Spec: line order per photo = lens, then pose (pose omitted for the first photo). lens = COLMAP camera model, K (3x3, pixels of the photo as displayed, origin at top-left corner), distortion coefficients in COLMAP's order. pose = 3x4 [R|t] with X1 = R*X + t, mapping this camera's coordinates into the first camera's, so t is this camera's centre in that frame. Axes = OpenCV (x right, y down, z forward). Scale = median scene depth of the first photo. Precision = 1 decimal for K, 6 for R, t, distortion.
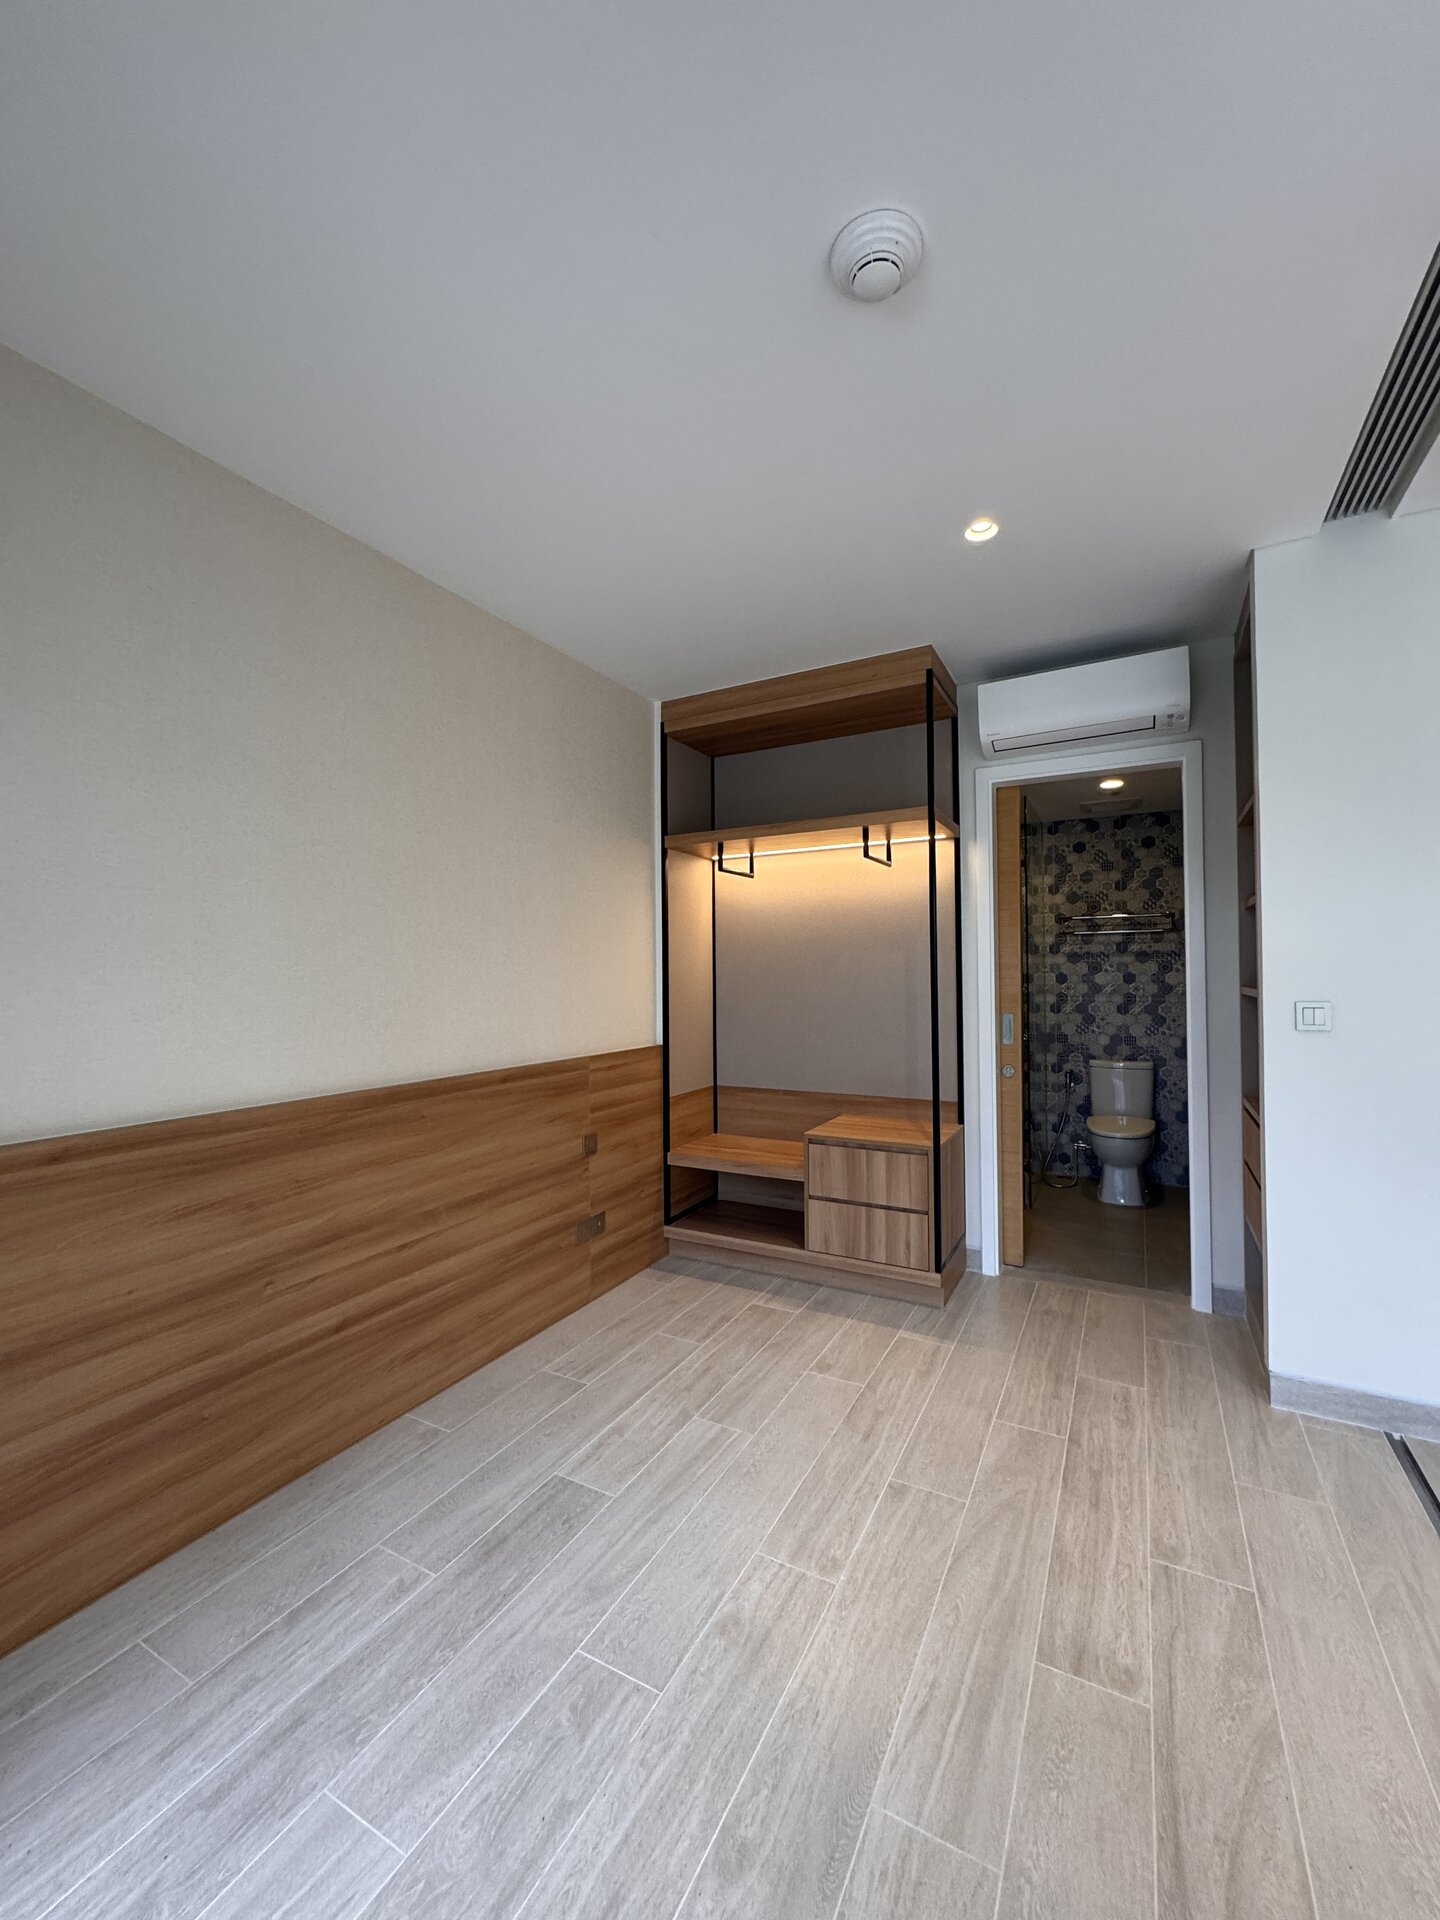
lens RADIAL K [[764.5, 0, 716.3], [0, 764.5, 957.8], [0, 0, 1]] dist [-0.002669, 0.001033]
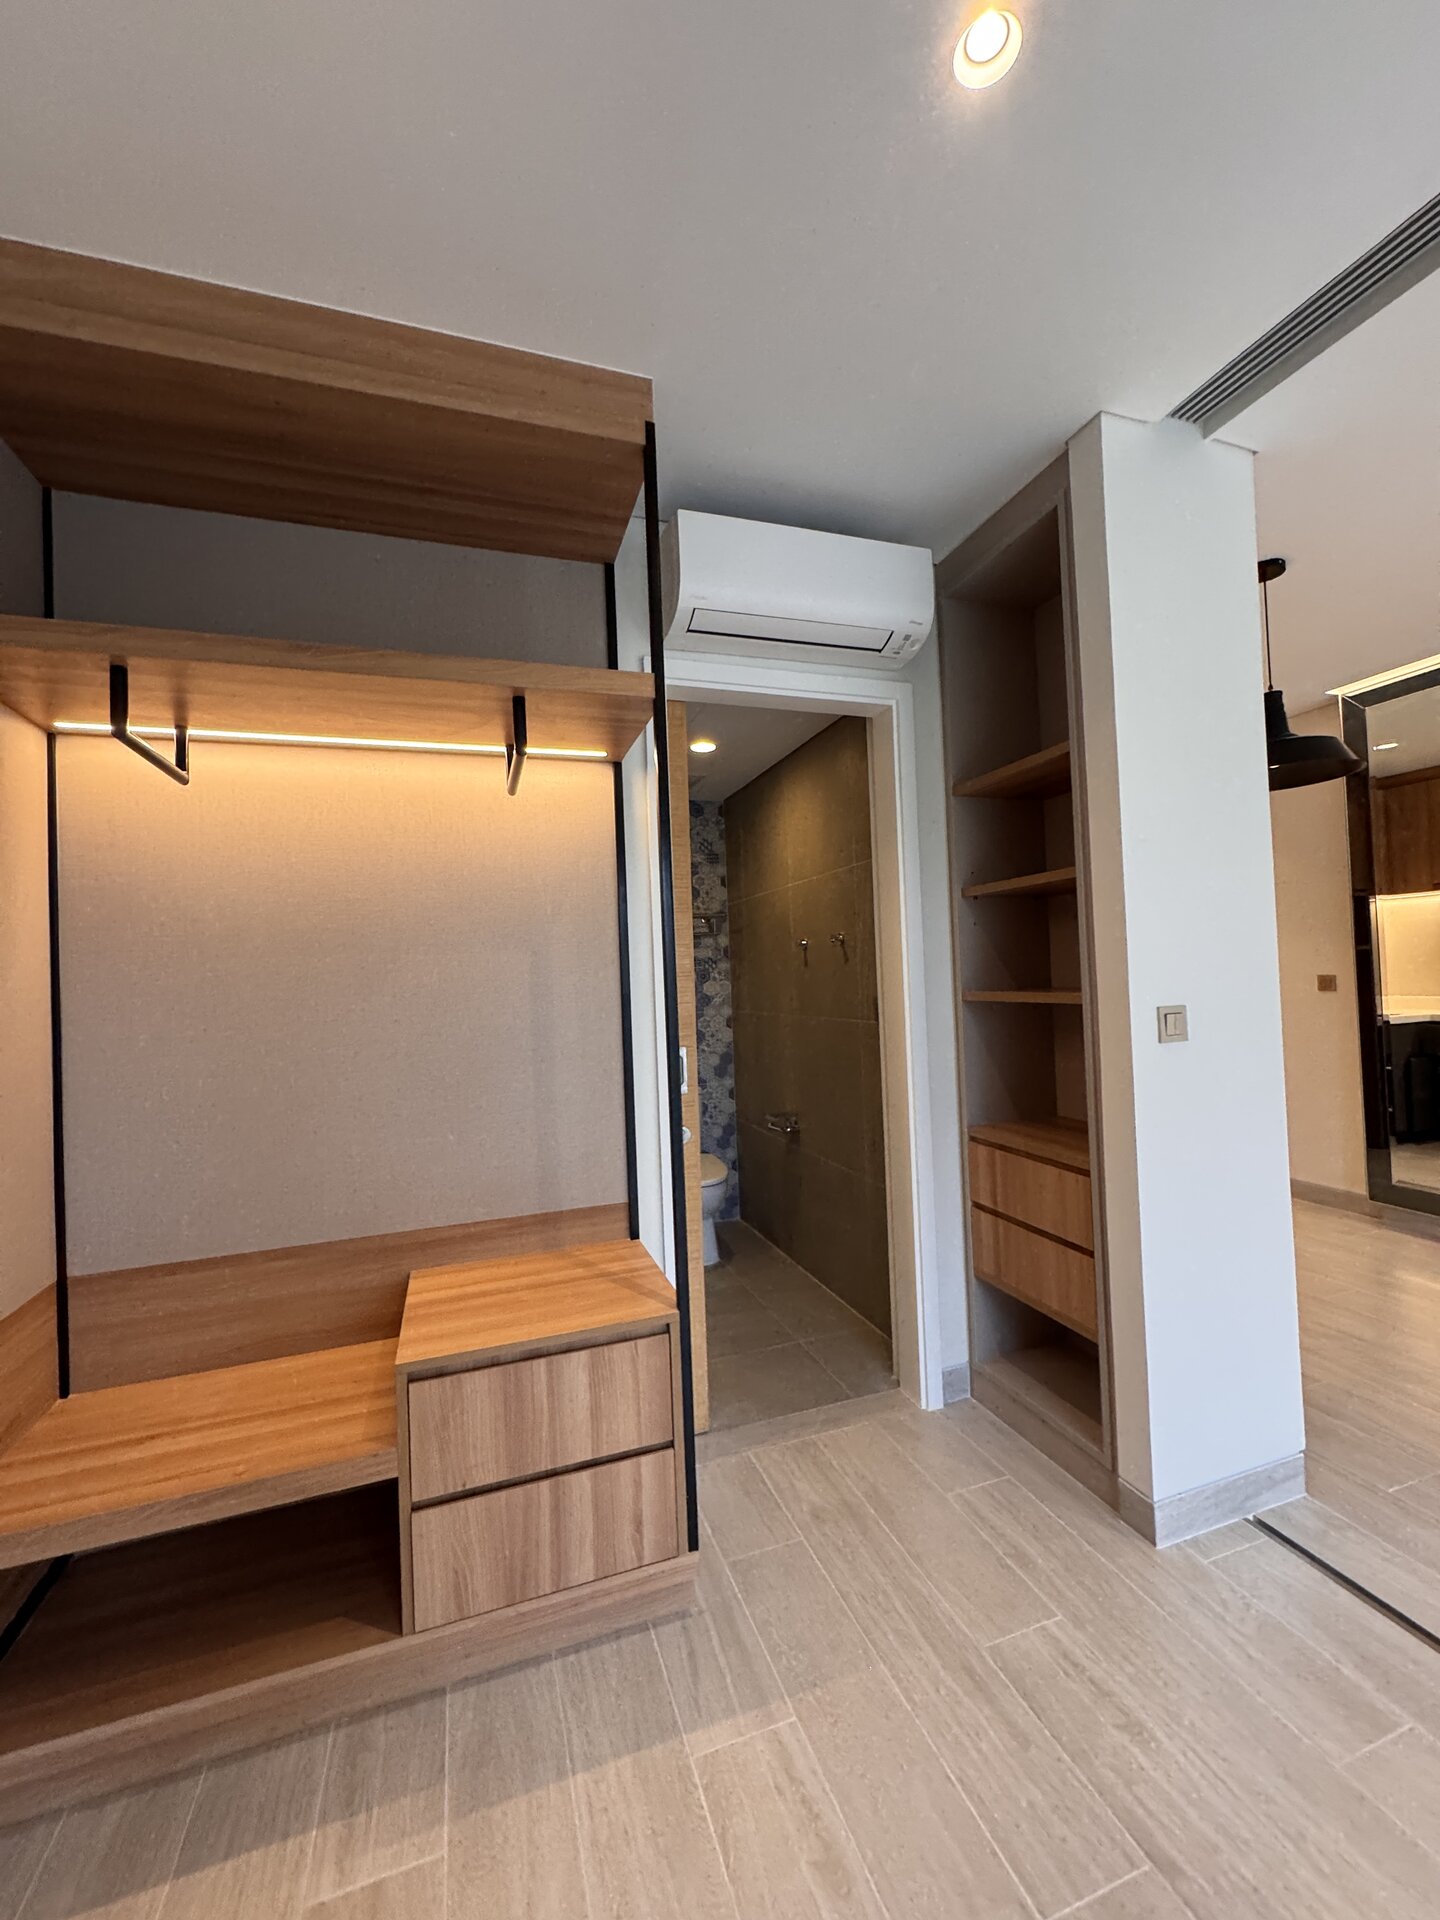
lens RADIAL K [[764.5, 0, 715.9], [0, 764.5, 960.2], [0, 0, 1]] dist [-0.002669, 0.001033]
pose [[0.675127, -0.001893, 0.737700, -0.077970], [0.018569, 0.999723, -0.014428, 0.009538], [-0.737468, 0.023439, 0.674975, 0.540598]]
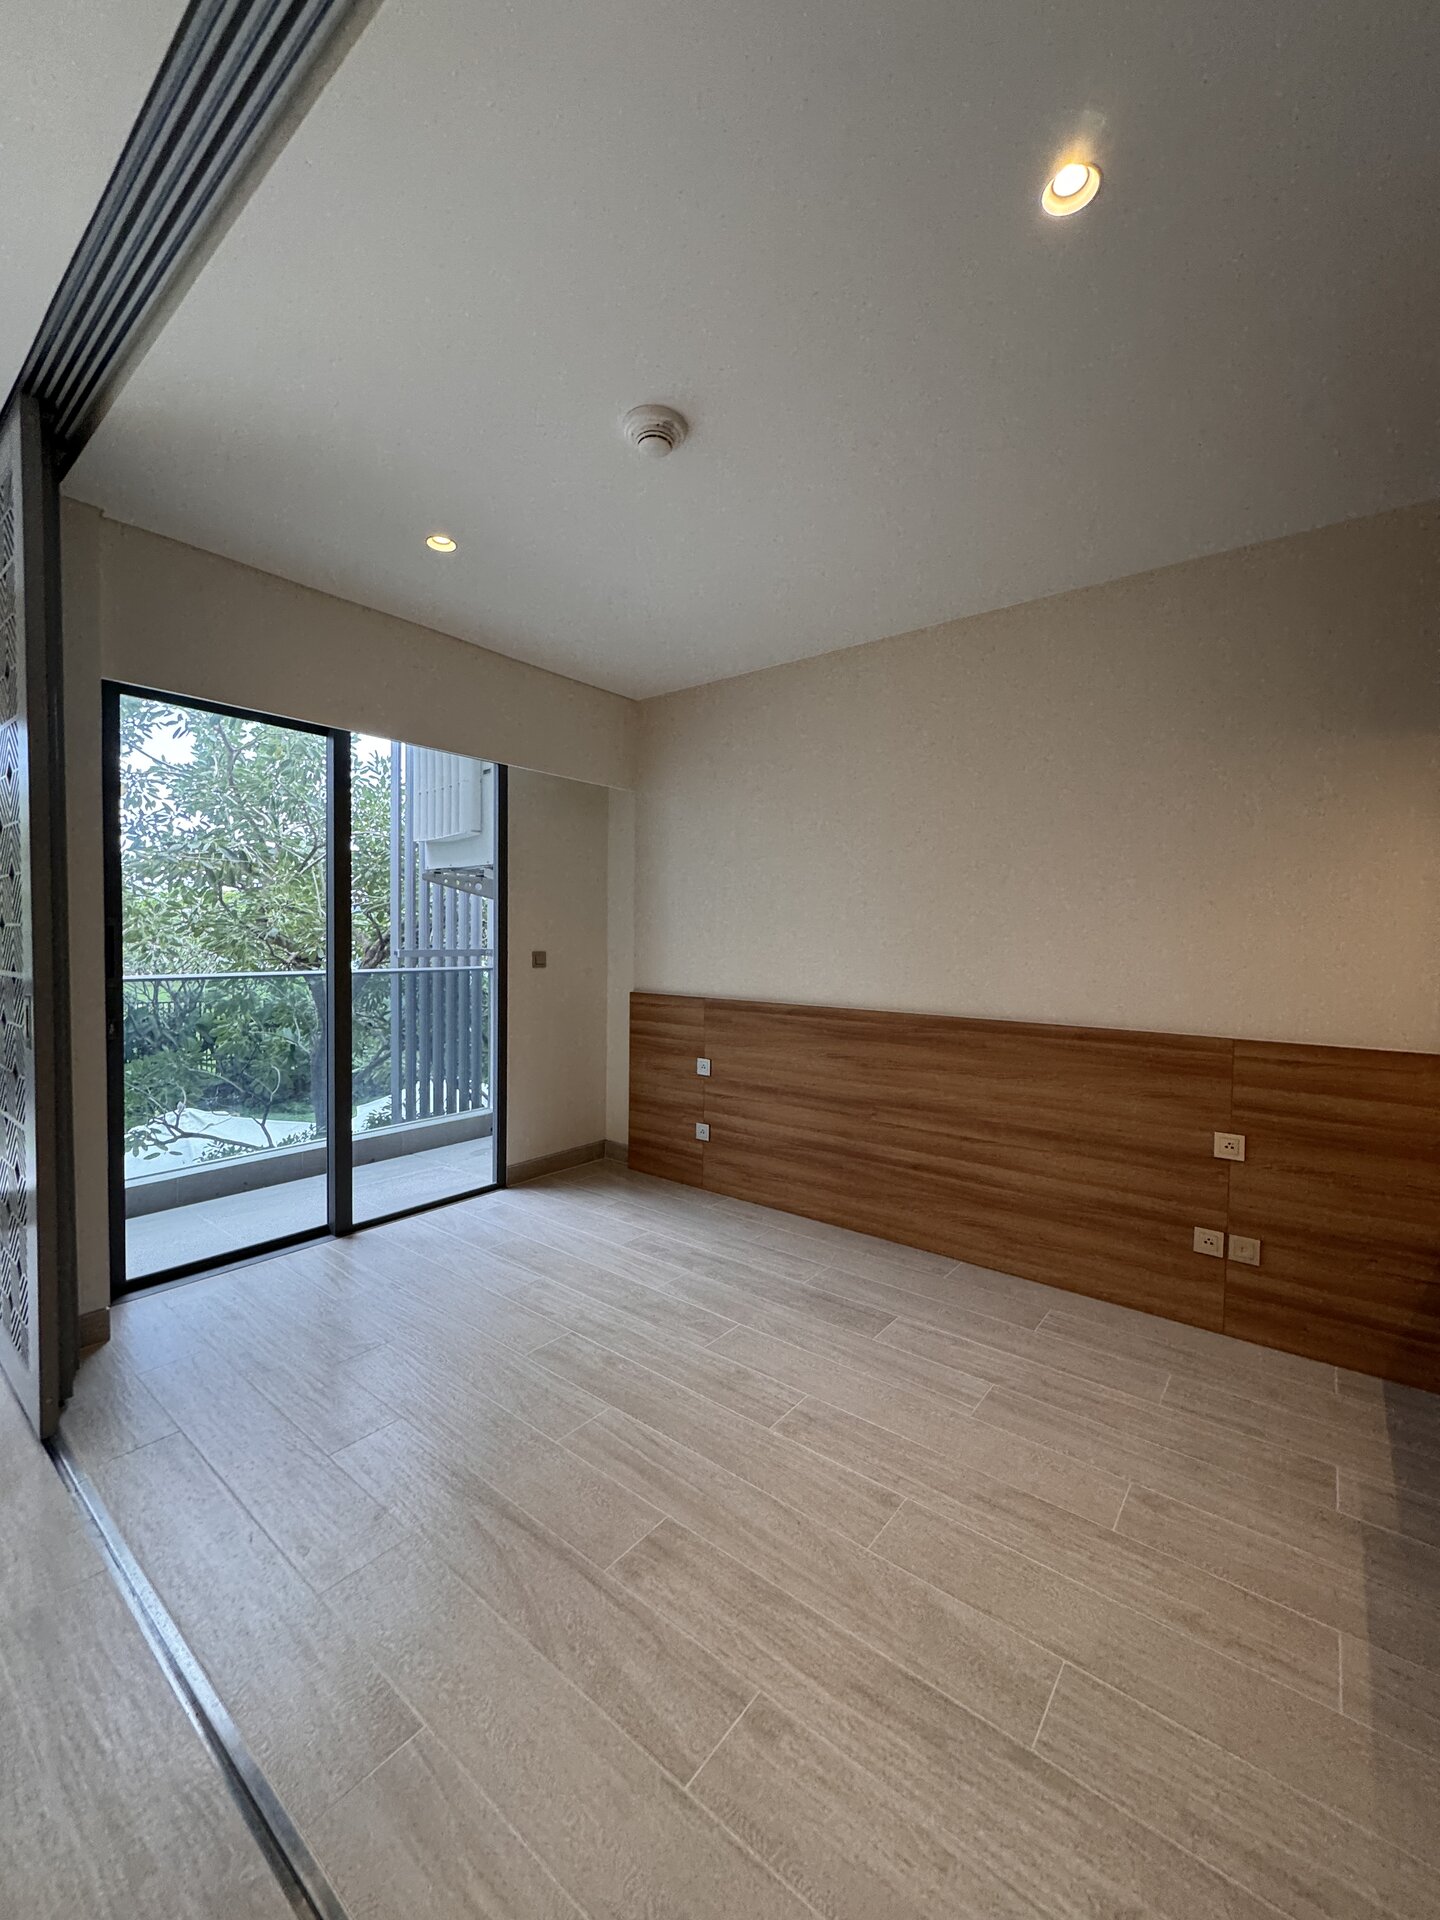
lens RADIAL K [[764.5, 0, 726.3], [0, 764.5, 954.6], [0, 0, 1]] dist [-0.002669, 0.001033]
pose [[-0.164255, 0.028744, -0.985999, 0.659529], [0.009231, 0.999576, 0.027602, 0.011235], [0.986375, -0.004568, -0.164451, 0.552441]]
